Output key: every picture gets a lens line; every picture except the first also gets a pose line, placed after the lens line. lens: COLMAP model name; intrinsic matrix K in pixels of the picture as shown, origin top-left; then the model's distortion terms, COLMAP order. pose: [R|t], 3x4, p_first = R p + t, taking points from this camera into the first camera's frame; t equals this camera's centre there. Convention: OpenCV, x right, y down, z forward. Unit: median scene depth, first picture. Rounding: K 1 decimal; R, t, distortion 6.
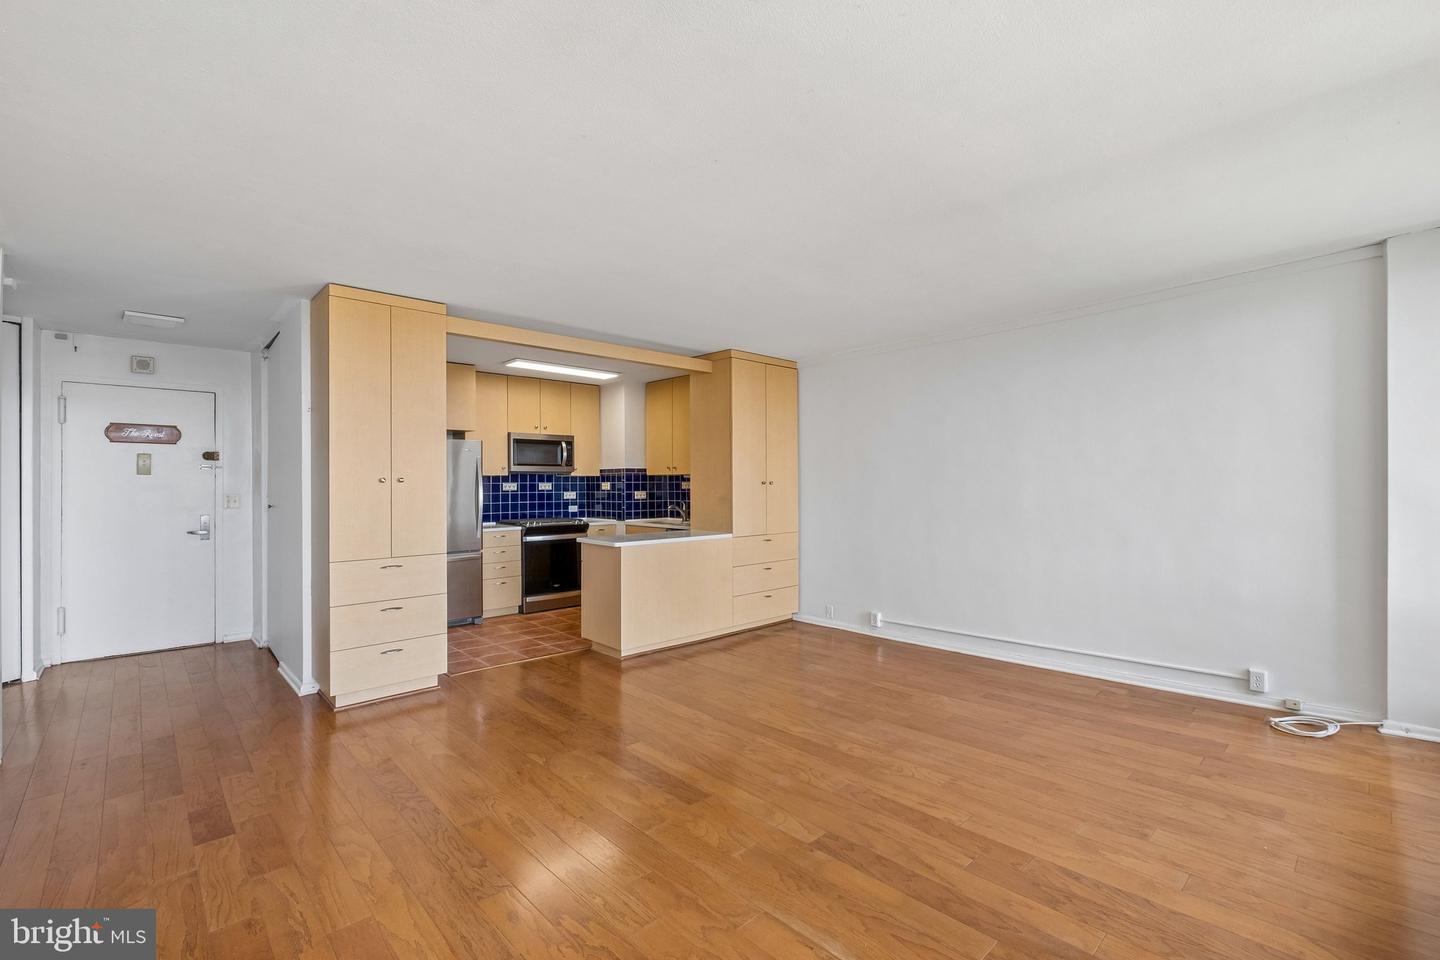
lens RADIAL K [[622.1, 0, 698.7], [0, 622.1, 482.8], [0, 0, 1]] dist [0.000285, 0.000057]
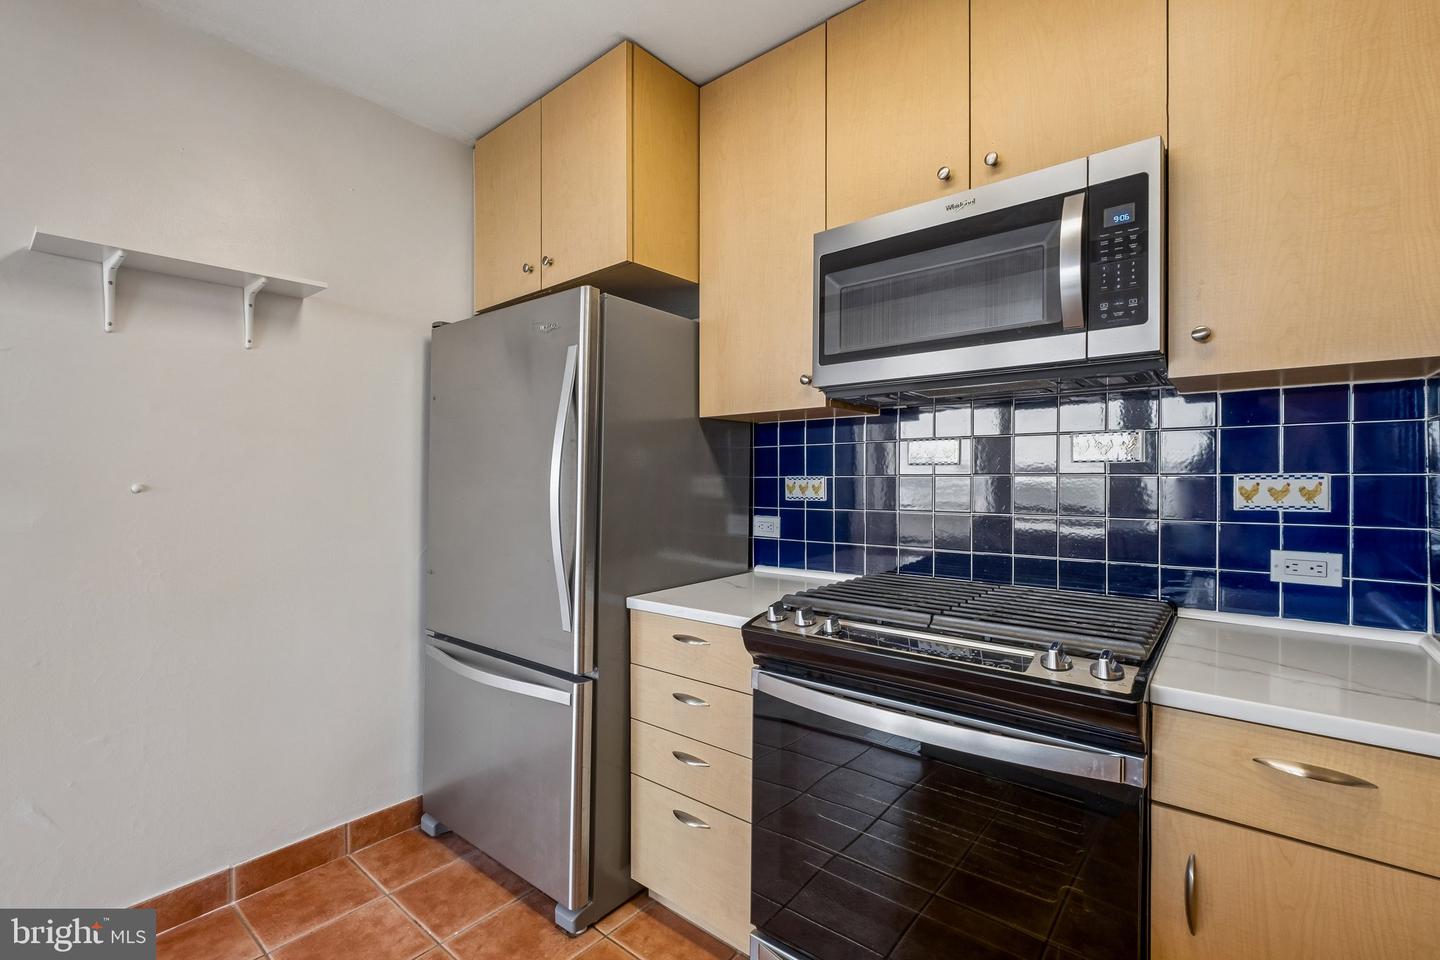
lens RADIAL K [[631.3, 0, 708.1], [0, 631.3, 481.1], [0, 0, 1]] dist [-0.001187, -0.000049]
pose [[0.150375, 0.015480, -0.988508, -0.051392], [0.009234, 0.999812, 0.017062, 0.012795], [0.988586, -0.011693, 0.150204, 0.865823]]
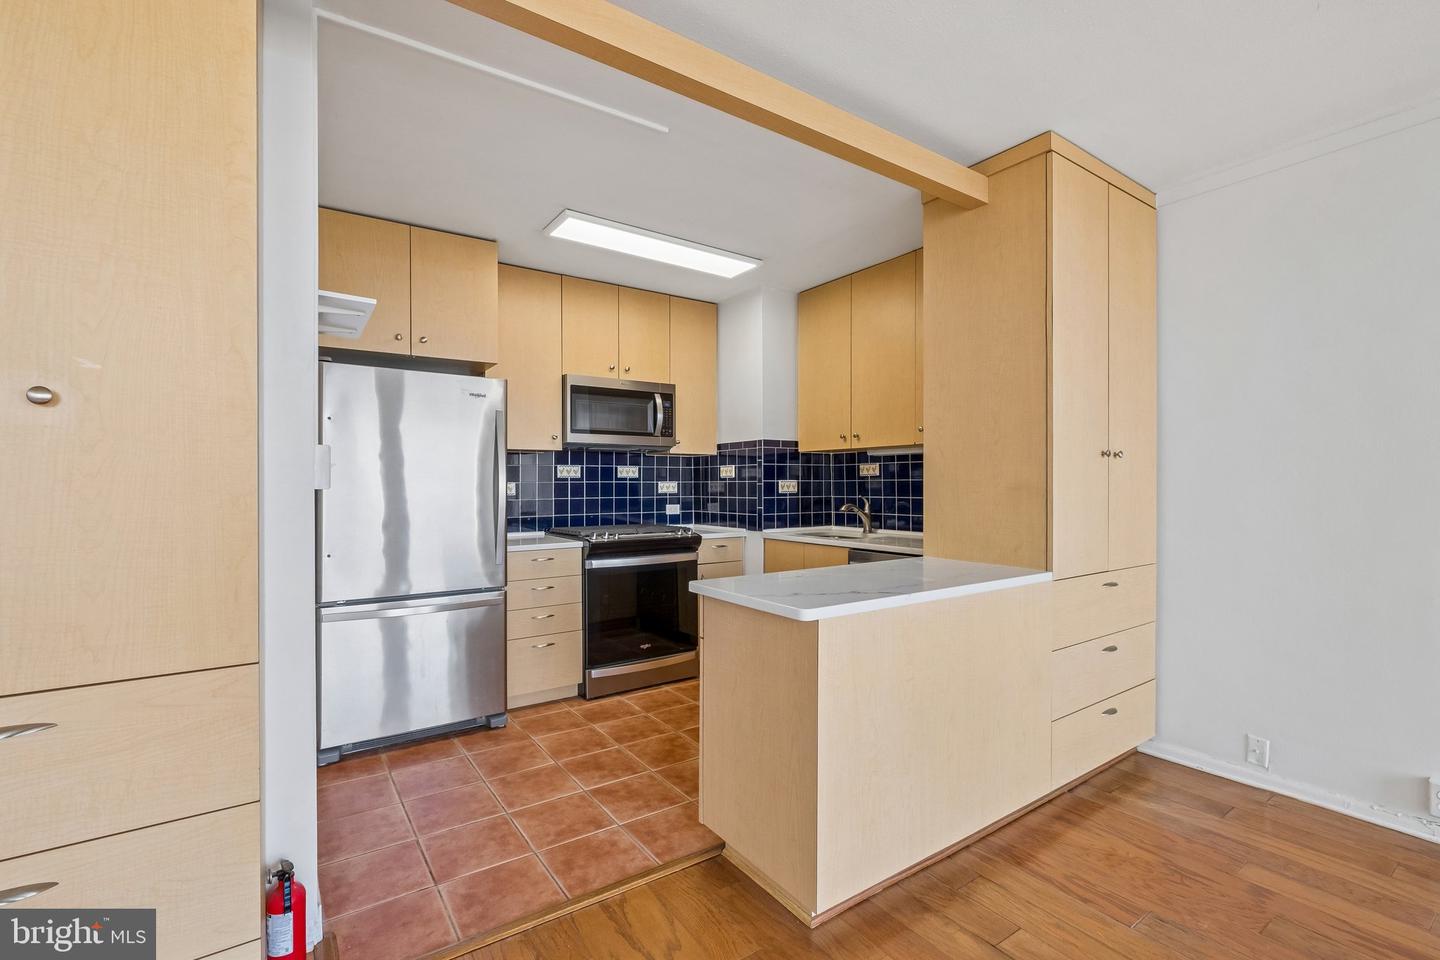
lens RADIAL K [[631.3, 0, 708.1], [0, 631.3, 481.1], [0, 0, 1]] dist [-0.001187, -0.000049]
pose [[0.991029, 0.000727, -0.133641, -0.091723], [-0.001100, 0.999996, -0.002712, 0.016809], [0.133639, 0.002834, 0.991026, 0.421739]]
